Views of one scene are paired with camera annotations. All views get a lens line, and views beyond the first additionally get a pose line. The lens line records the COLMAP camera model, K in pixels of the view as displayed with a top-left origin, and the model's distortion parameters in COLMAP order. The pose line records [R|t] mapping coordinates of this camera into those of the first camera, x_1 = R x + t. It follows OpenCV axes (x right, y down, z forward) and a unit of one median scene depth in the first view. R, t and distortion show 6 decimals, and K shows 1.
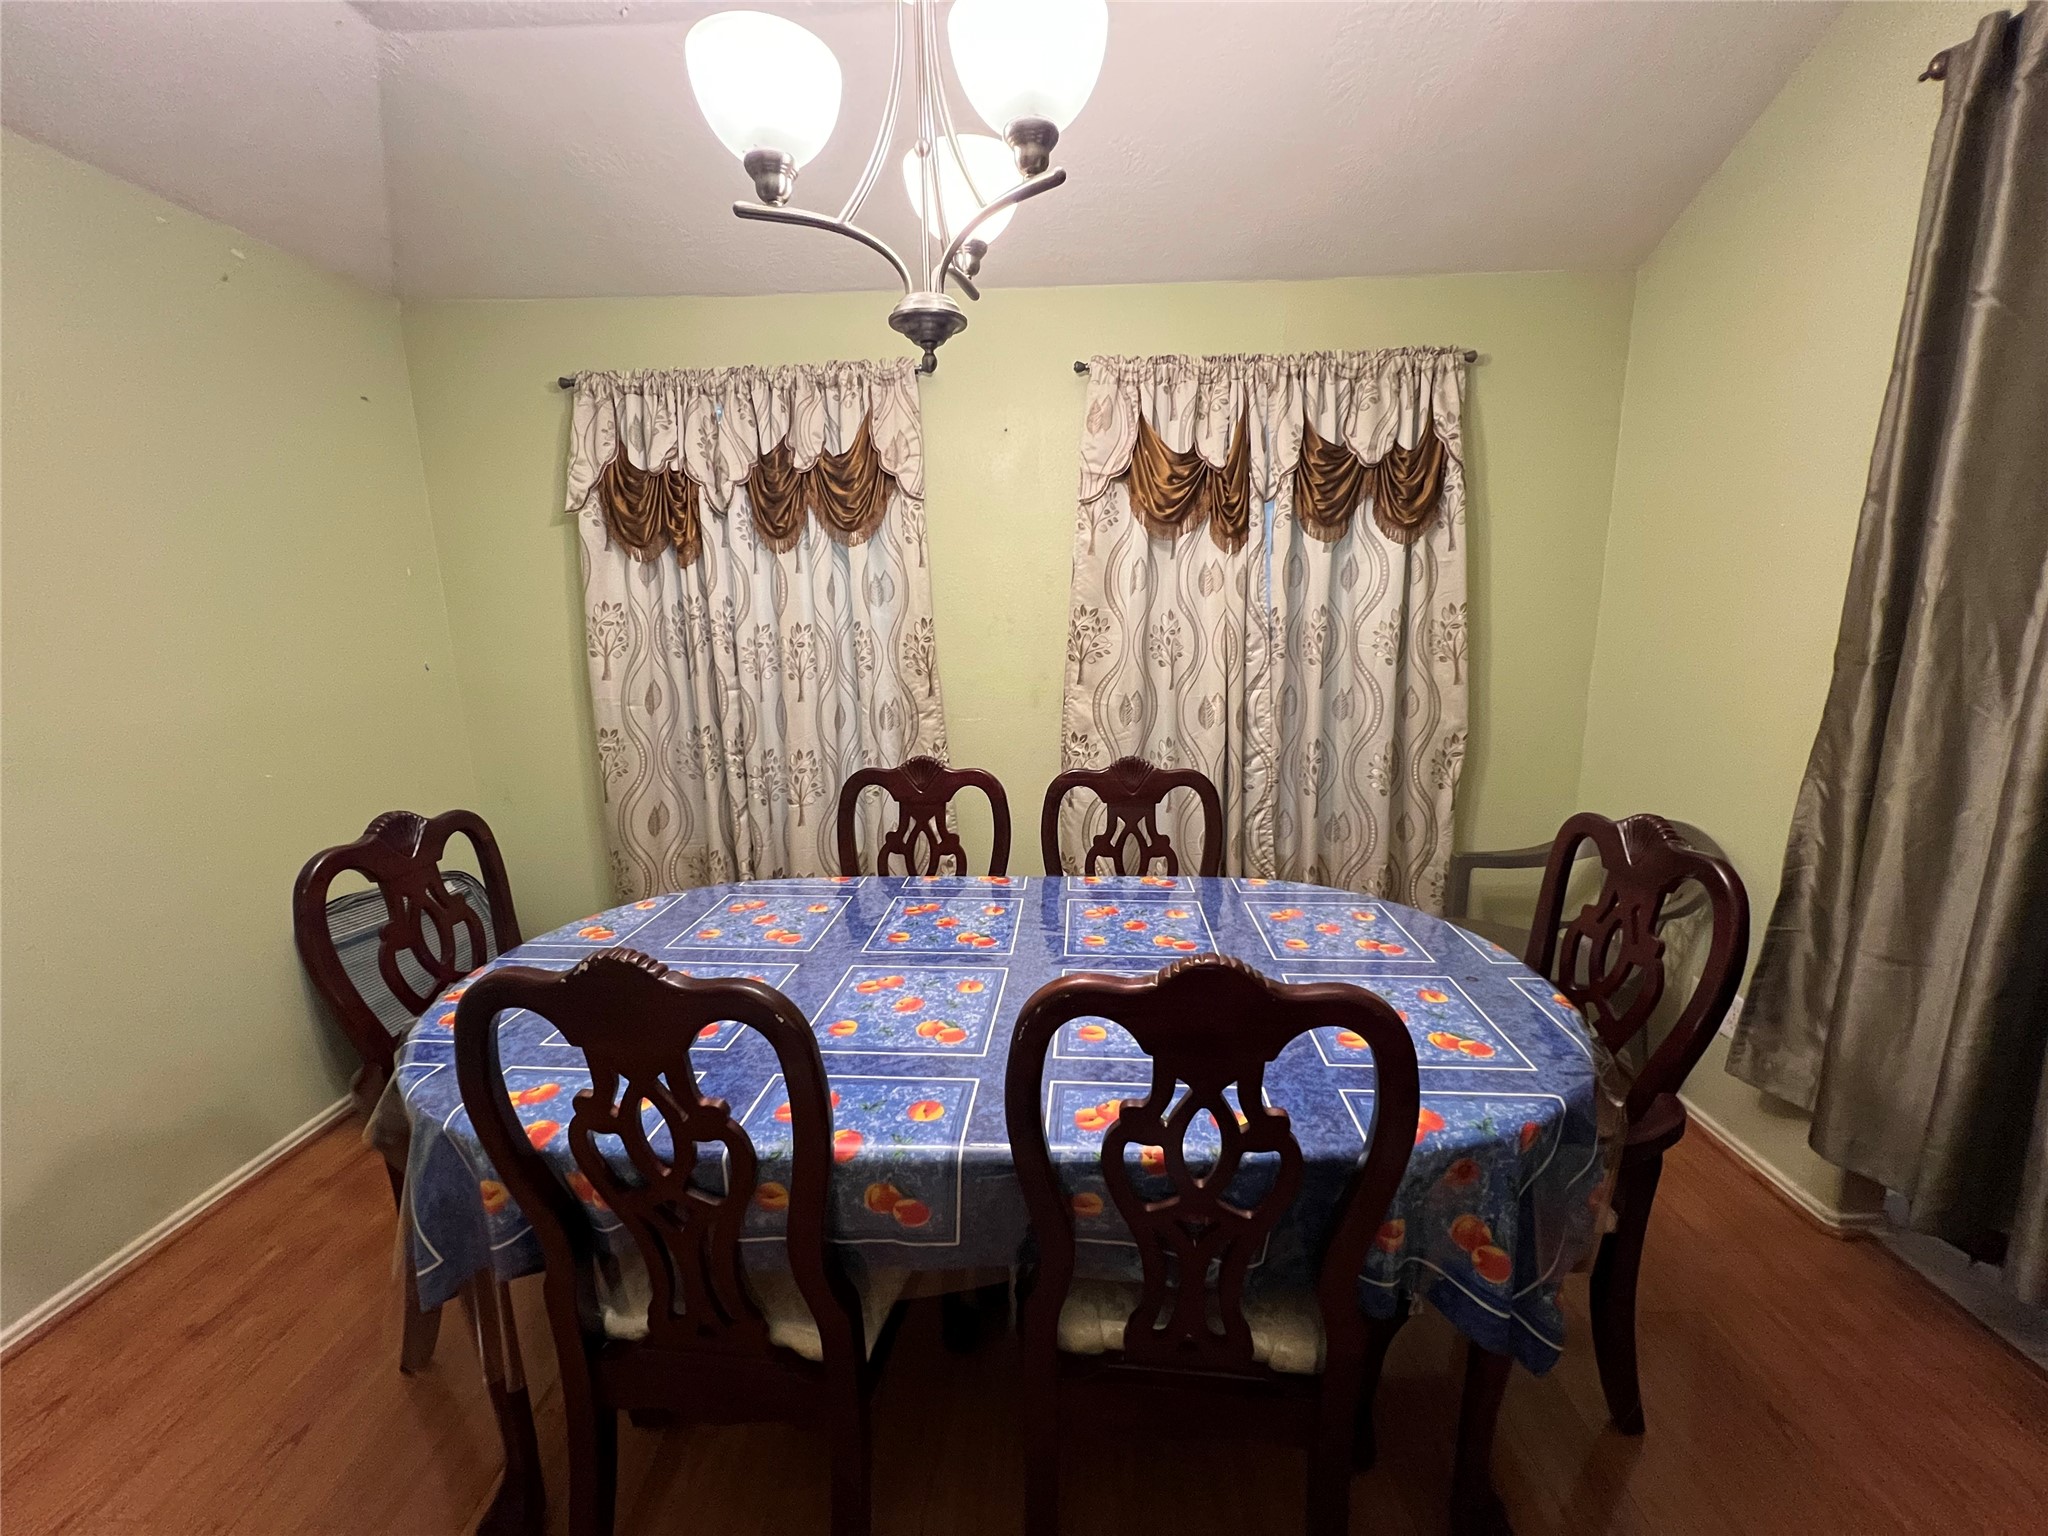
lens RADIAL K [[822.1, 0, 1027.8], [0, 822.1, 764.1], [0, 0, 1]] dist [-0.002150, -0.000408]
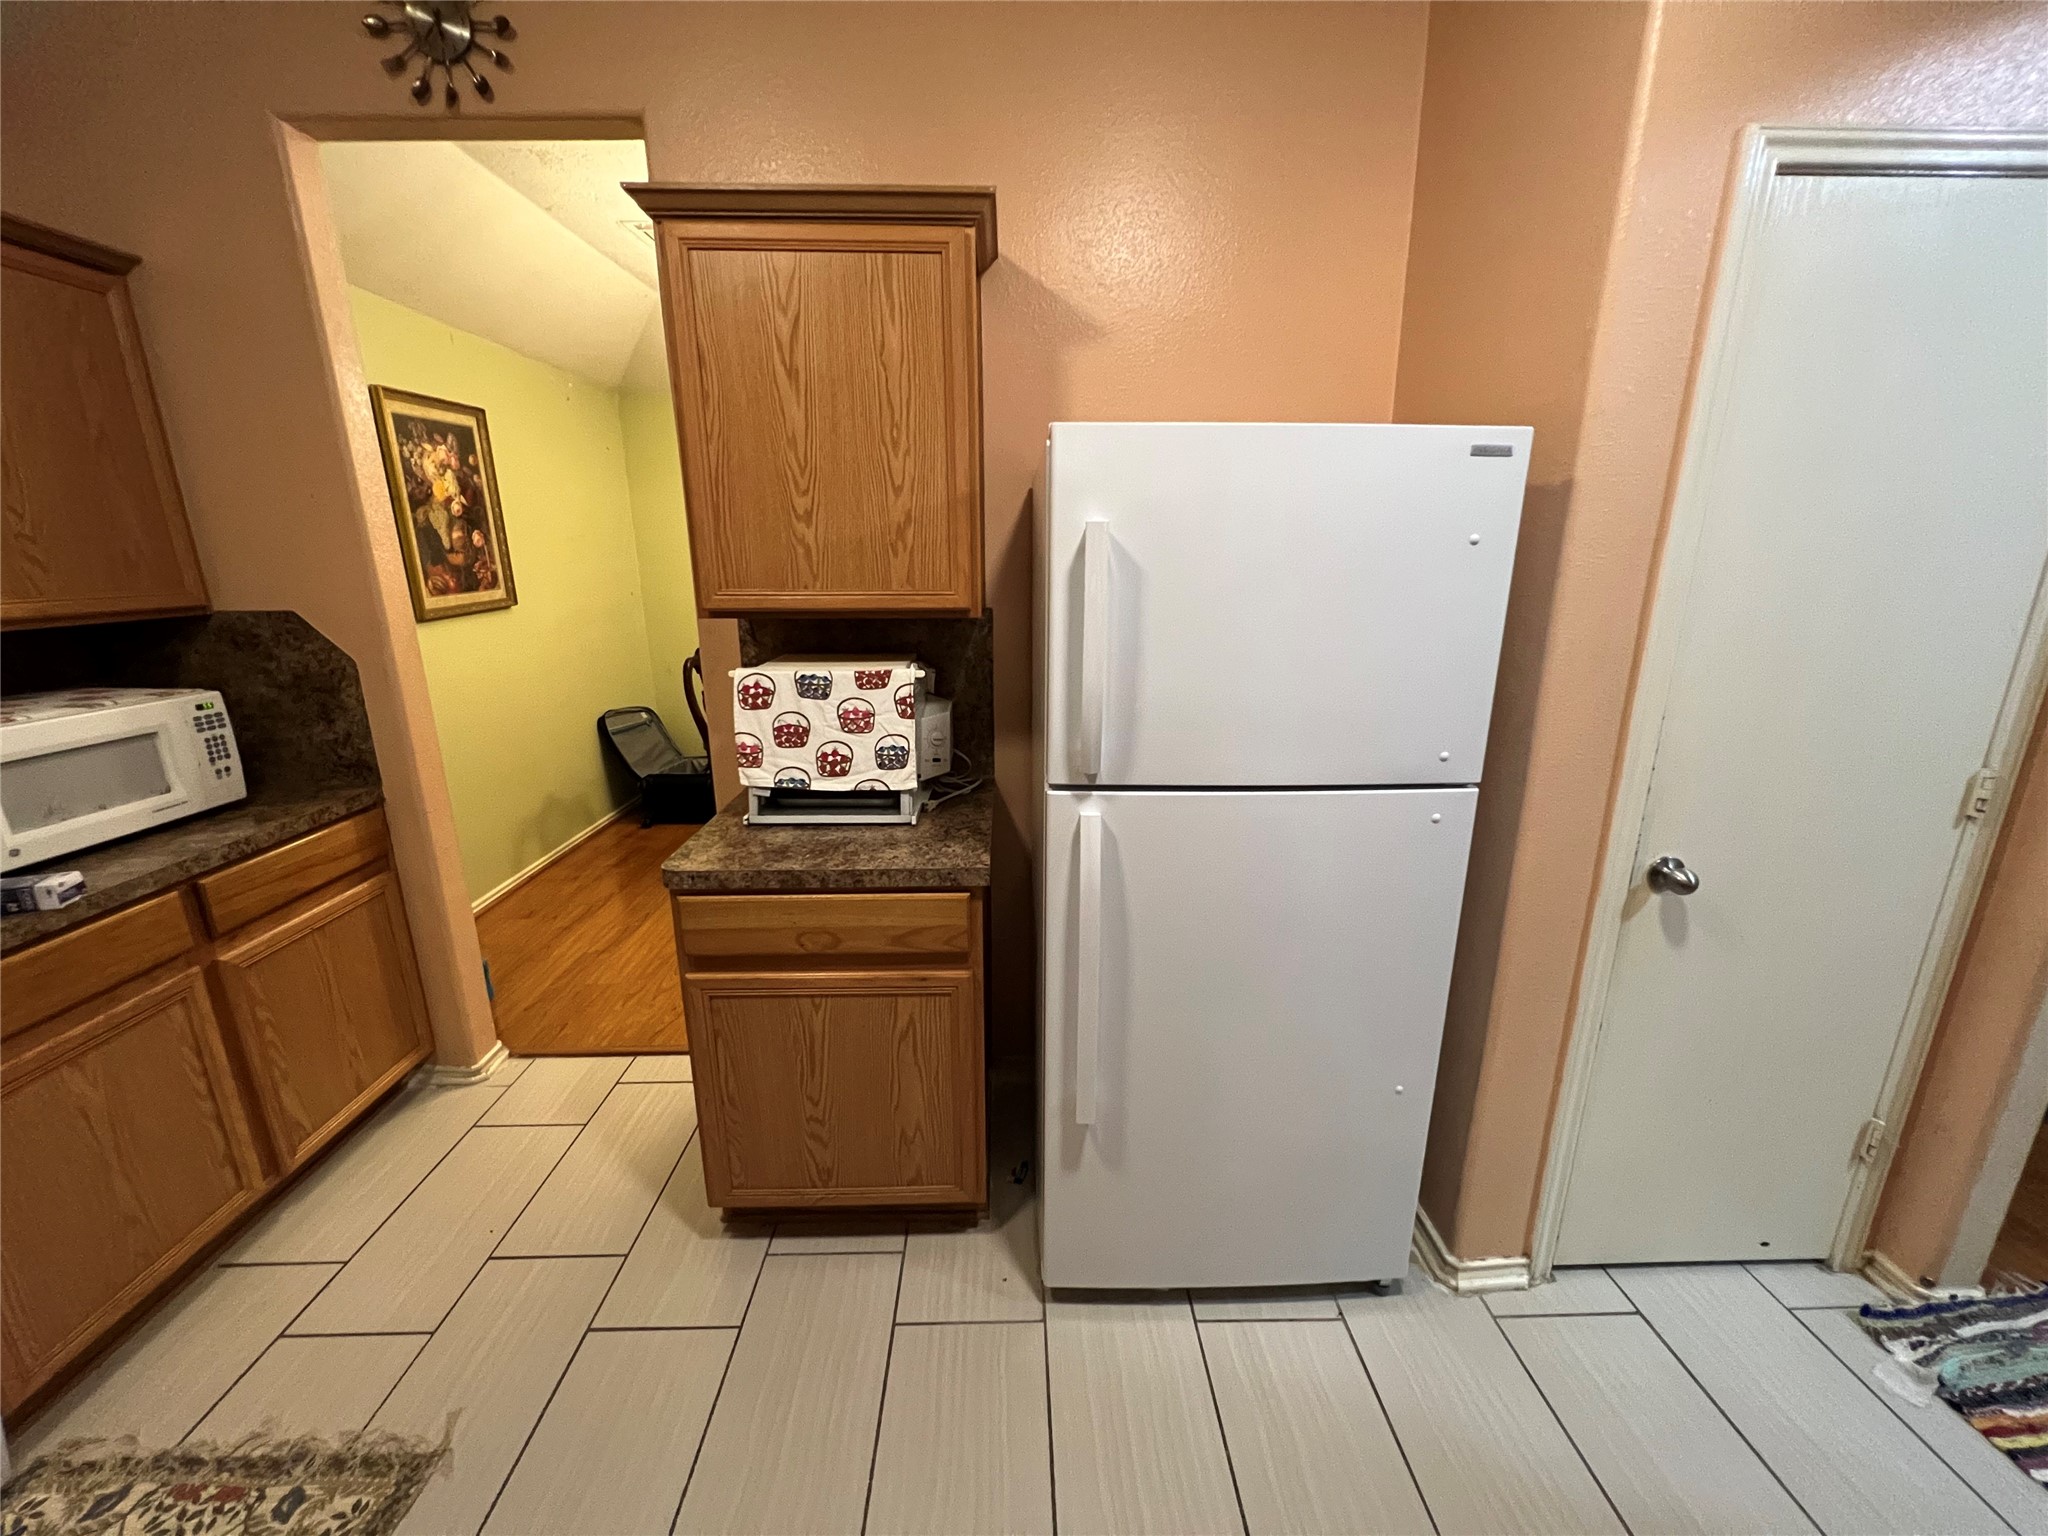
lens RADIAL K [[819.3, 0, 1024.2], [0, 819.3, 774.4], [0, 0, 1]] dist [-0.002946, 0.000134]
pose [[0.997591, -0.005937, 0.069114, 0.019039], [0.001138, 0.997597, 0.069269, 0.167854], [-0.069359, -0.069024, 0.995201, -0.966808]]
